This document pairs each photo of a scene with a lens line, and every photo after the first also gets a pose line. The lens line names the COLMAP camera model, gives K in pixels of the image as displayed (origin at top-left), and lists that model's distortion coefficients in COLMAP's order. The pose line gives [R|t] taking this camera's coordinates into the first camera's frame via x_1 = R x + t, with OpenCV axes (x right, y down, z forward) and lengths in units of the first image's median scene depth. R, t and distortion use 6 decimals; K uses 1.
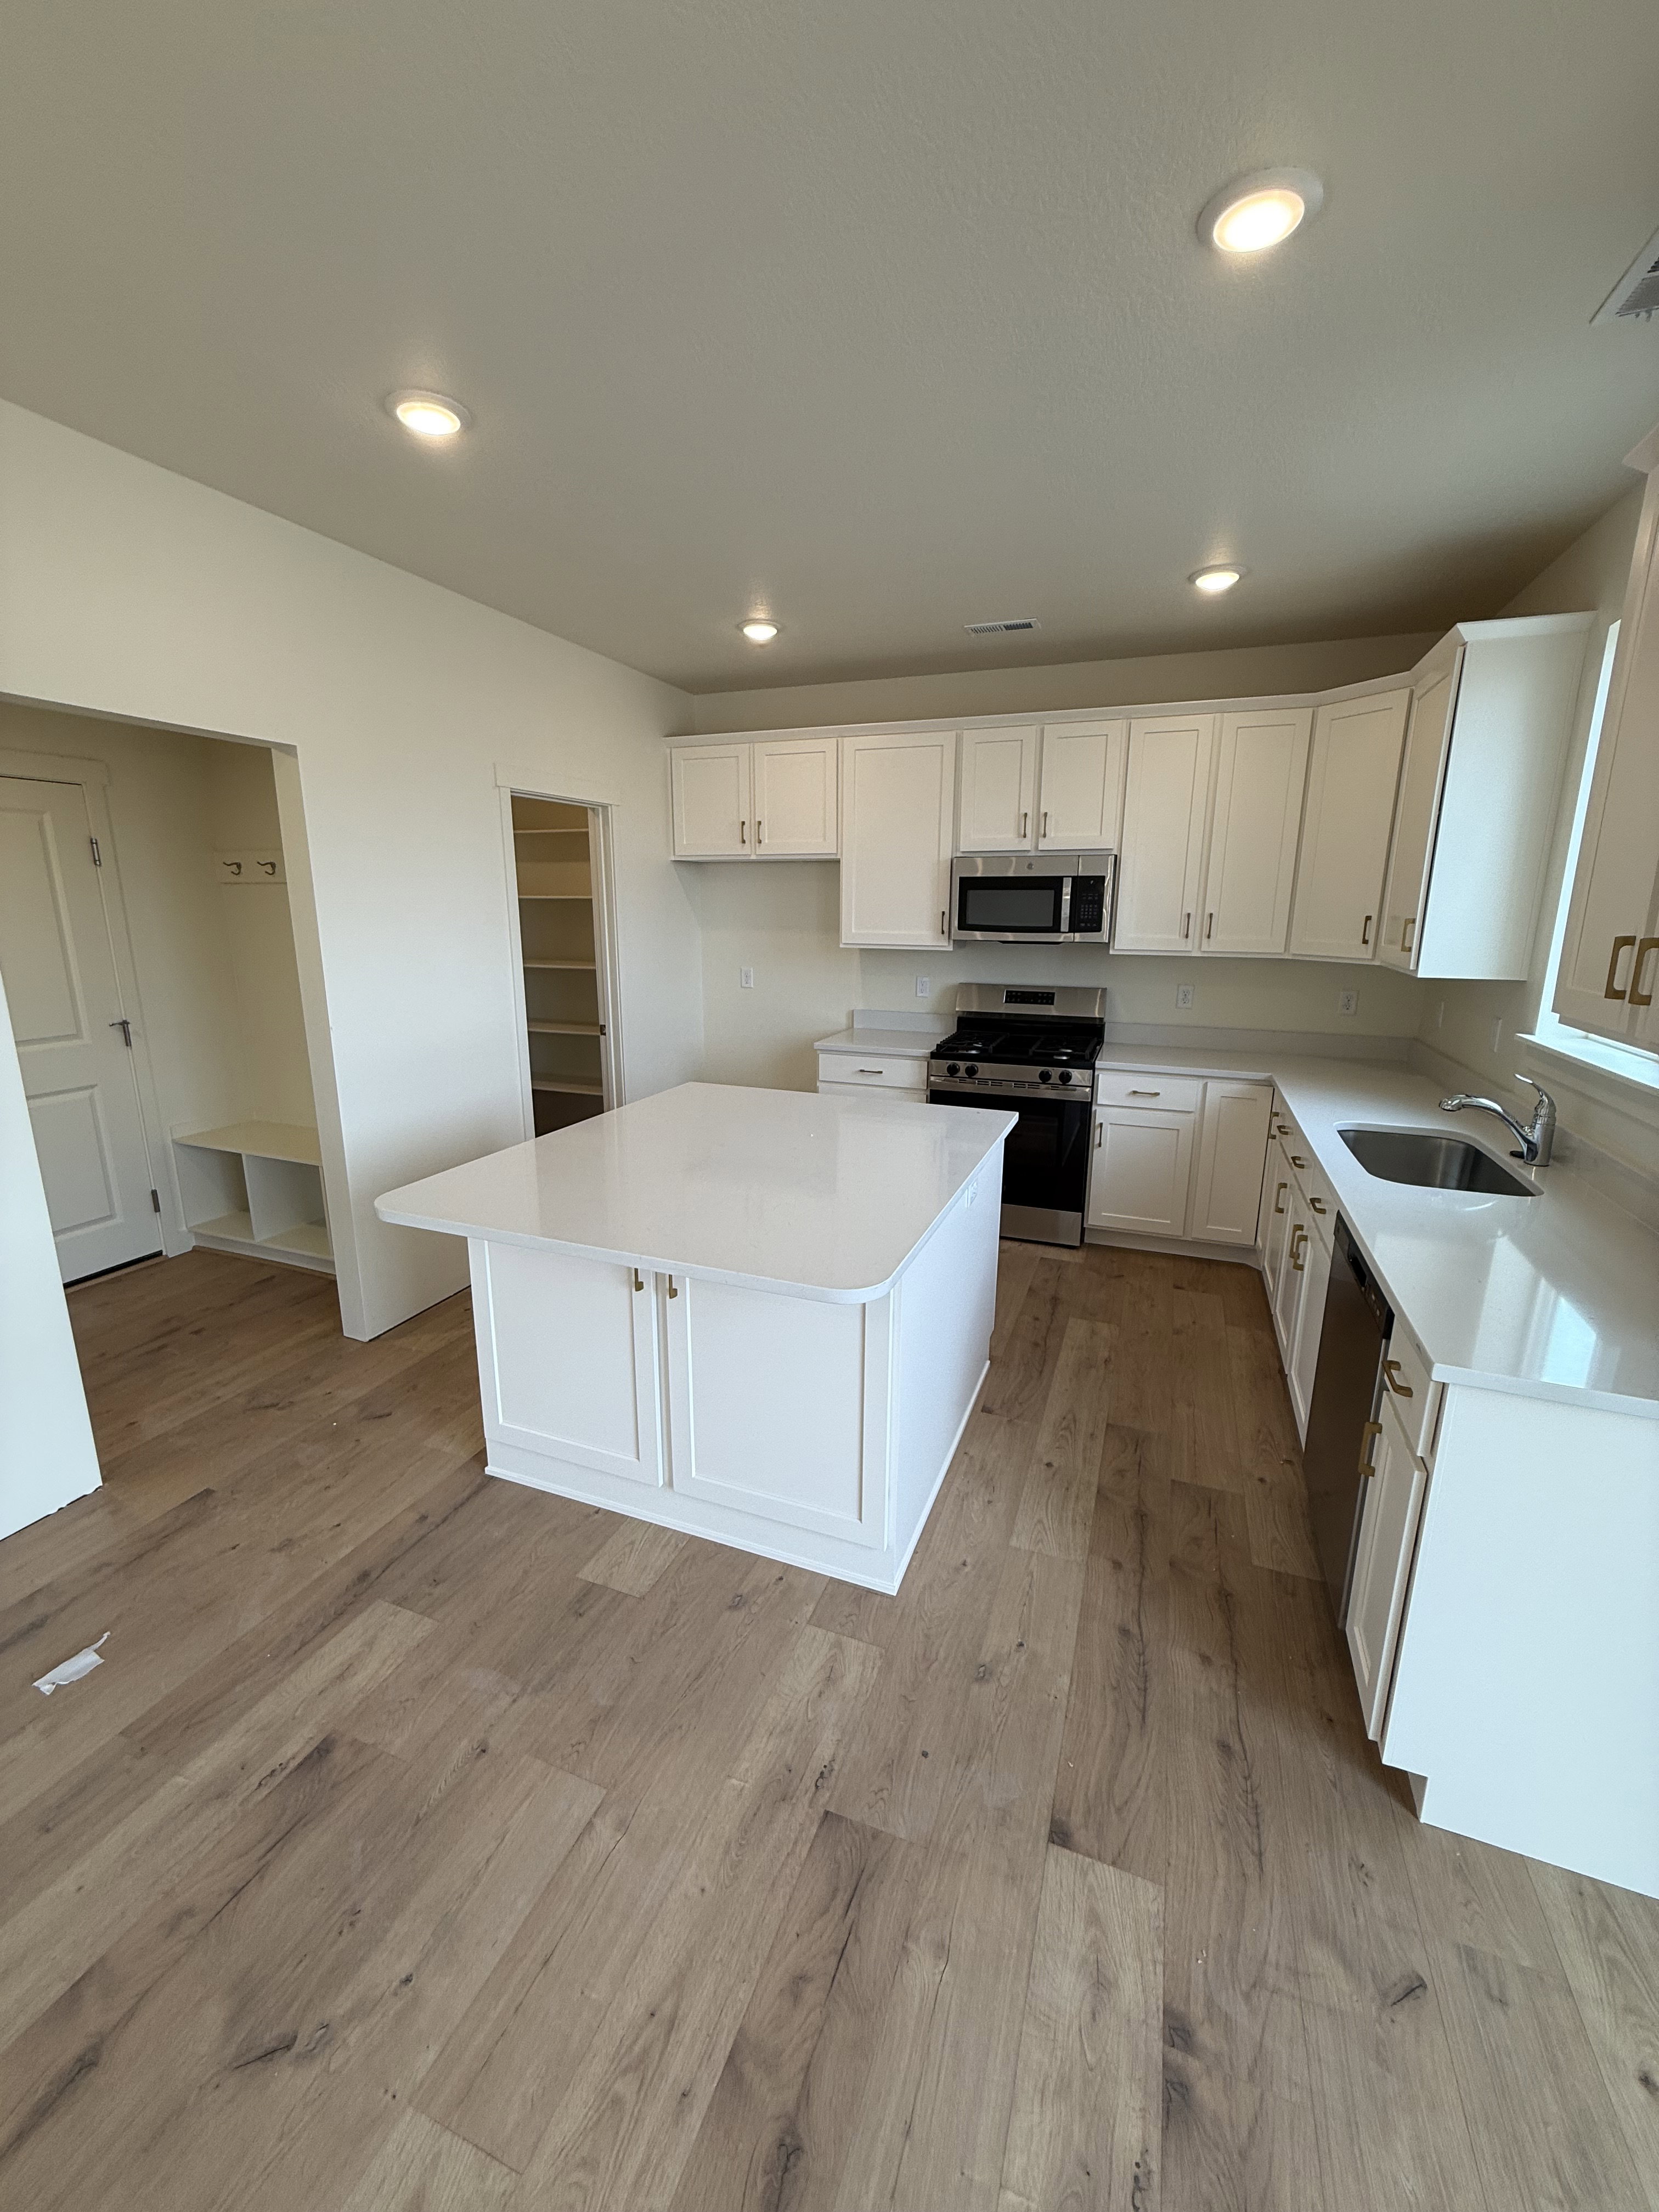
lens RADIAL K [[887.5, 0, 829.5], [0, 887.5, 1106.0], [0, 0, 1]] dist [-0.000539, -0.000021]
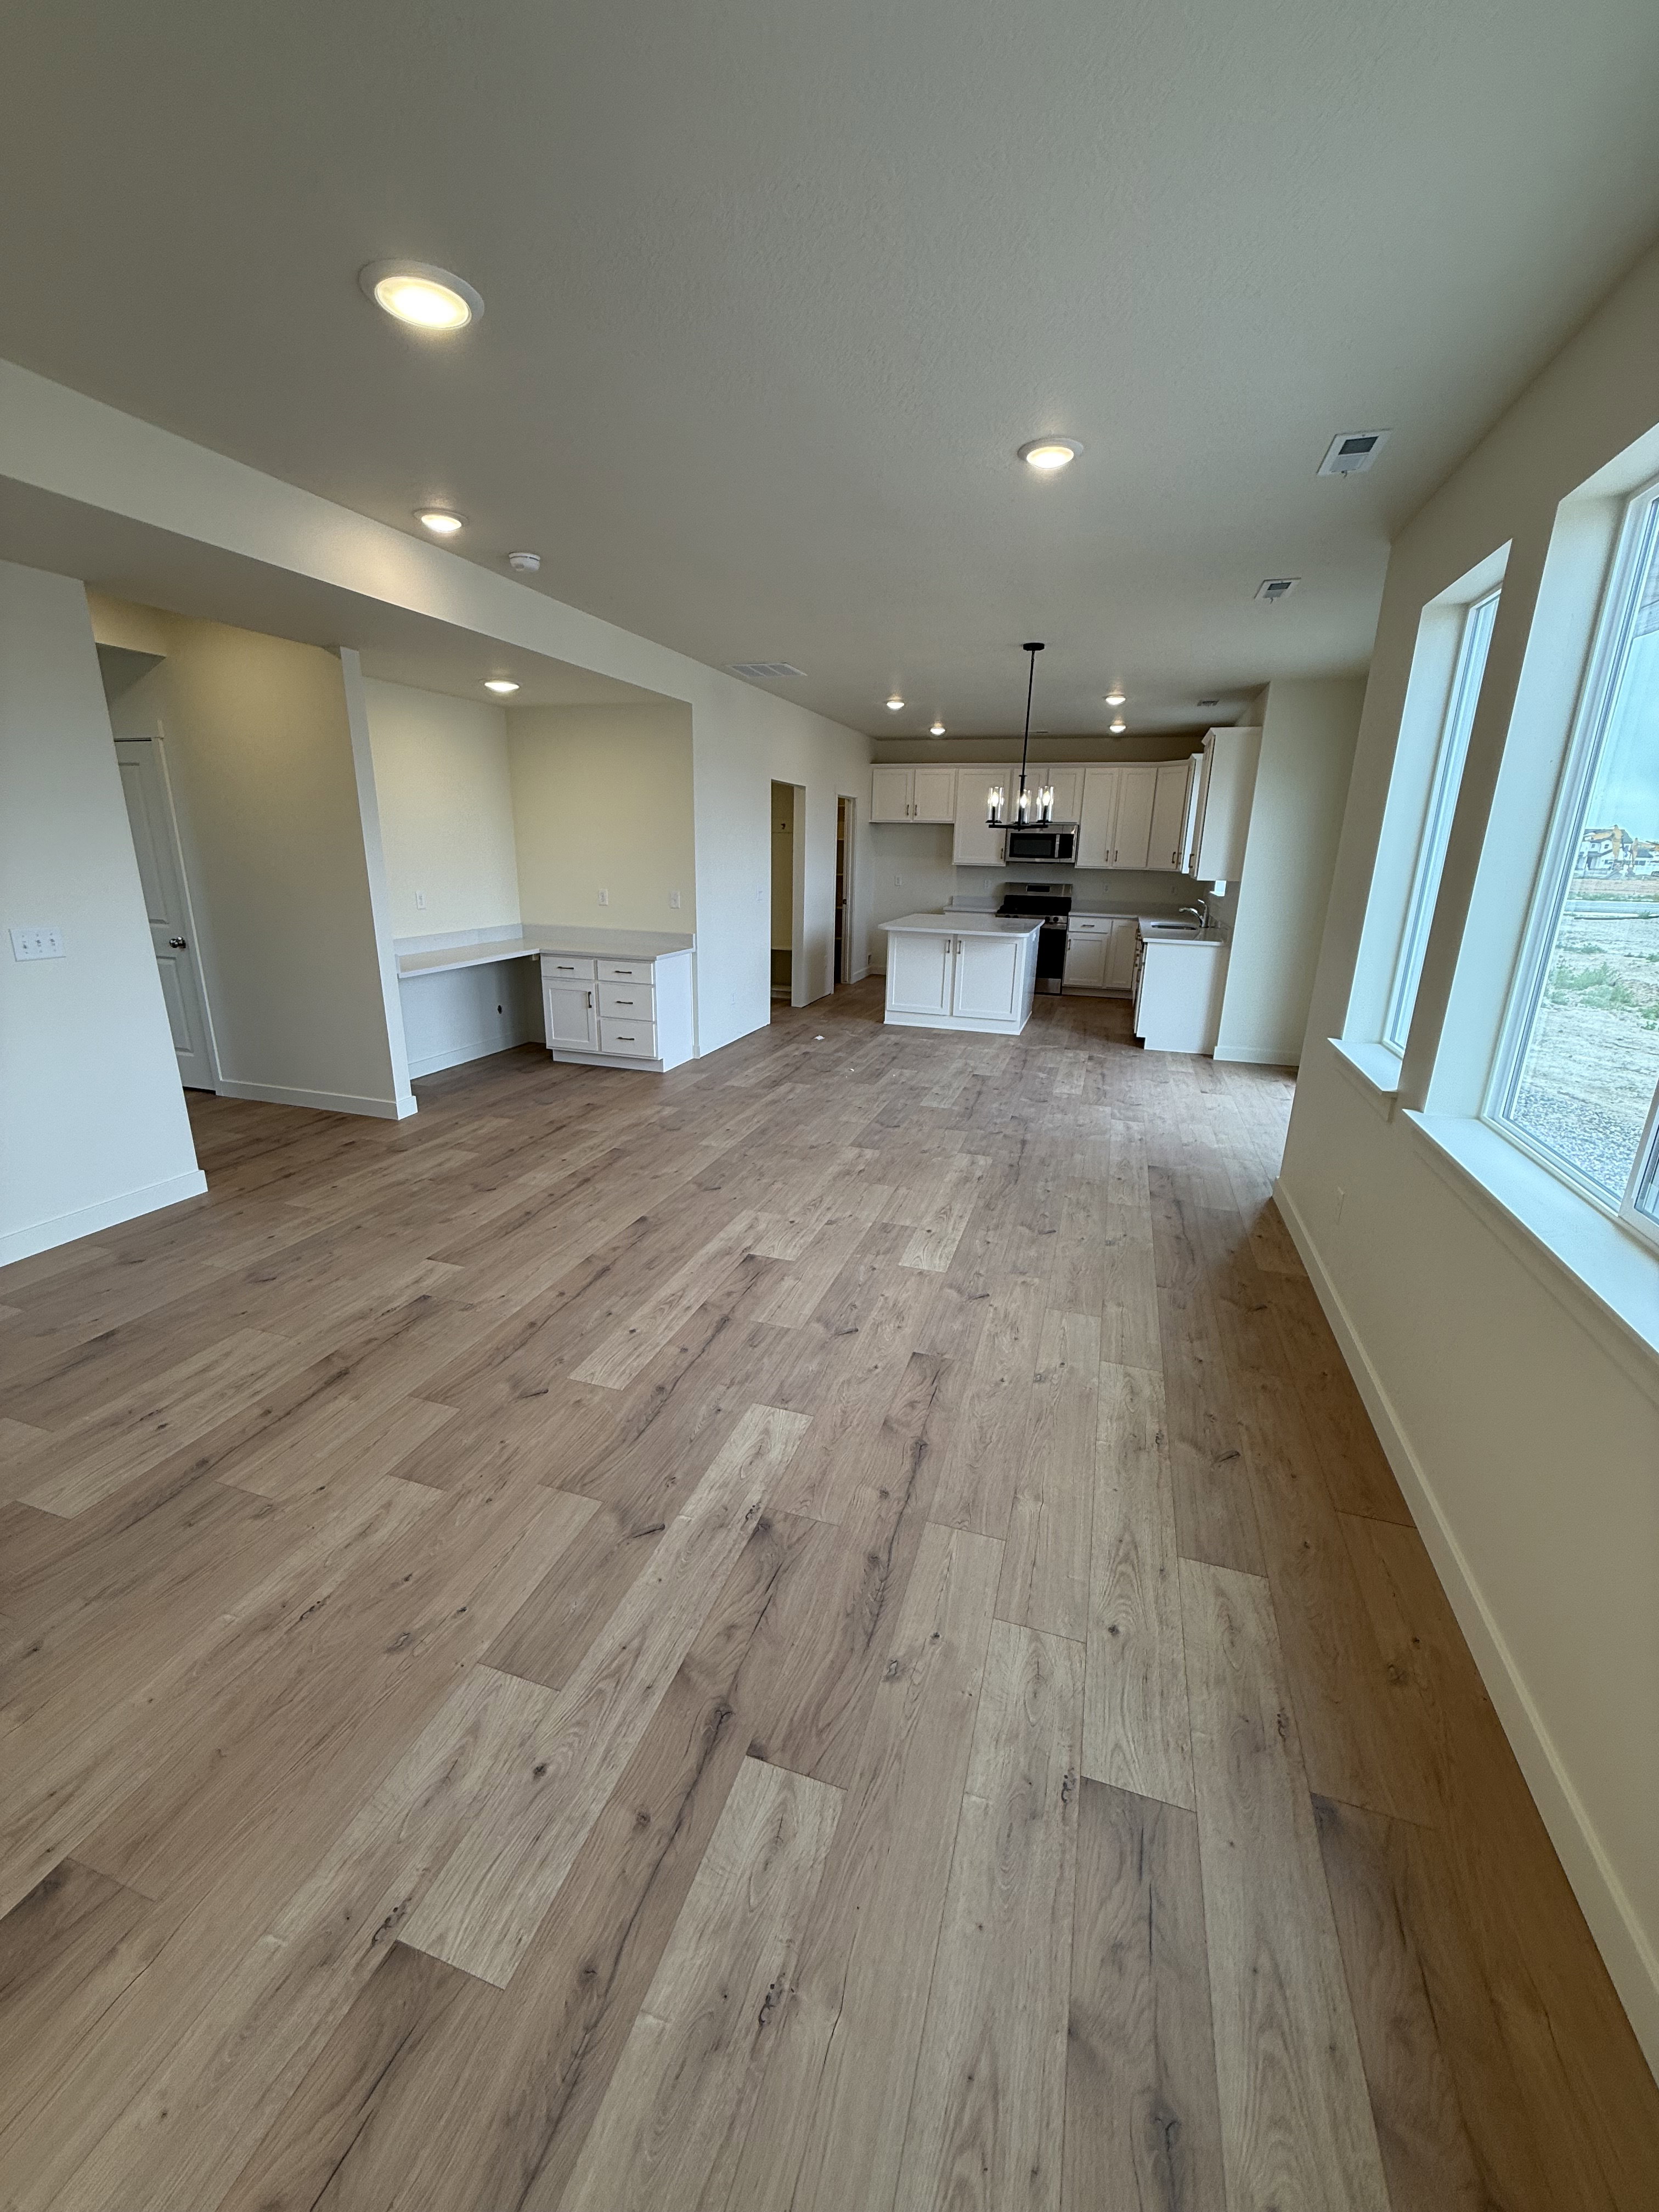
lens RADIAL K [[887.5, 0, 808.2], [0, 887.5, 1072.6], [0, 0, 1]] dist [0.000477, -0.000003]
pose [[0.999135, 0.008588, 0.040686, -0.445777], [-0.009740, 0.999555, 0.028206, 0.288110], [-0.040426, -0.028578, 0.998774, -1.238179]]
